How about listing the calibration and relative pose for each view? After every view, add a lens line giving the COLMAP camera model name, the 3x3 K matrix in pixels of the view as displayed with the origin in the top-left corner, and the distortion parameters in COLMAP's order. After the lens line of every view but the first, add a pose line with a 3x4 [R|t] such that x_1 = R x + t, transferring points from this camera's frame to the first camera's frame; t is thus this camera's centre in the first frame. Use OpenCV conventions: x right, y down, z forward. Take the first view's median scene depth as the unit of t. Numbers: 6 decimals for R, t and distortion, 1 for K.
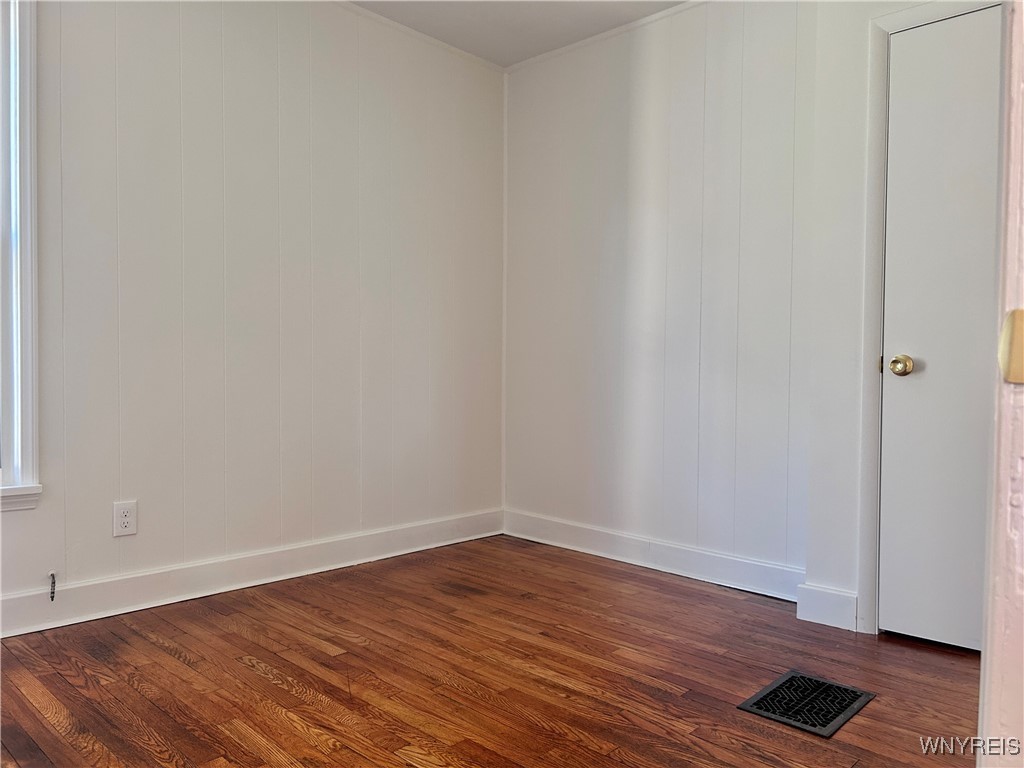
lens RADIAL K [[777.3, 0, 512.0], [0, 777.3, 384.0], [0, 0, 1]] dist [0.092281, -0.109224]
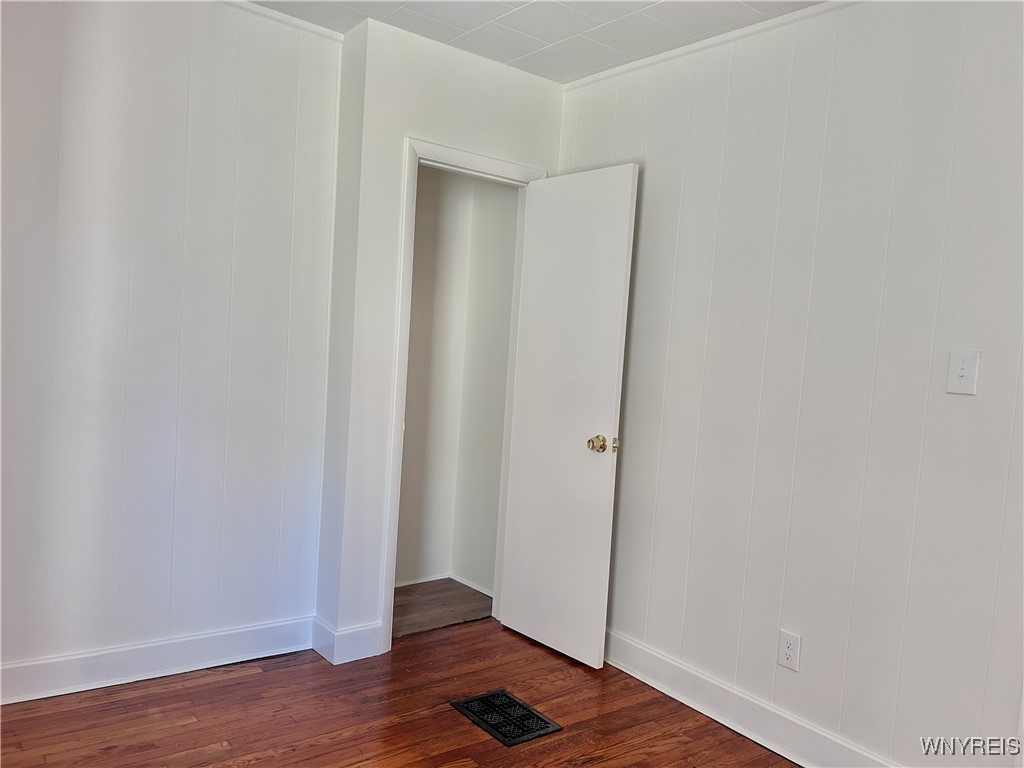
lens RADIAL K [[777.3, 0, 512.0], [0, 777.3, 384.0], [0, 0, 1]] dist [0.092281, -0.109224]
pose [[0.155363, -0.042932, 0.986924, -0.601843], [-0.044780, 0.997722, 0.050451, -0.140986], [-0.986842, -0.052033, 0.153086, 0.569685]]
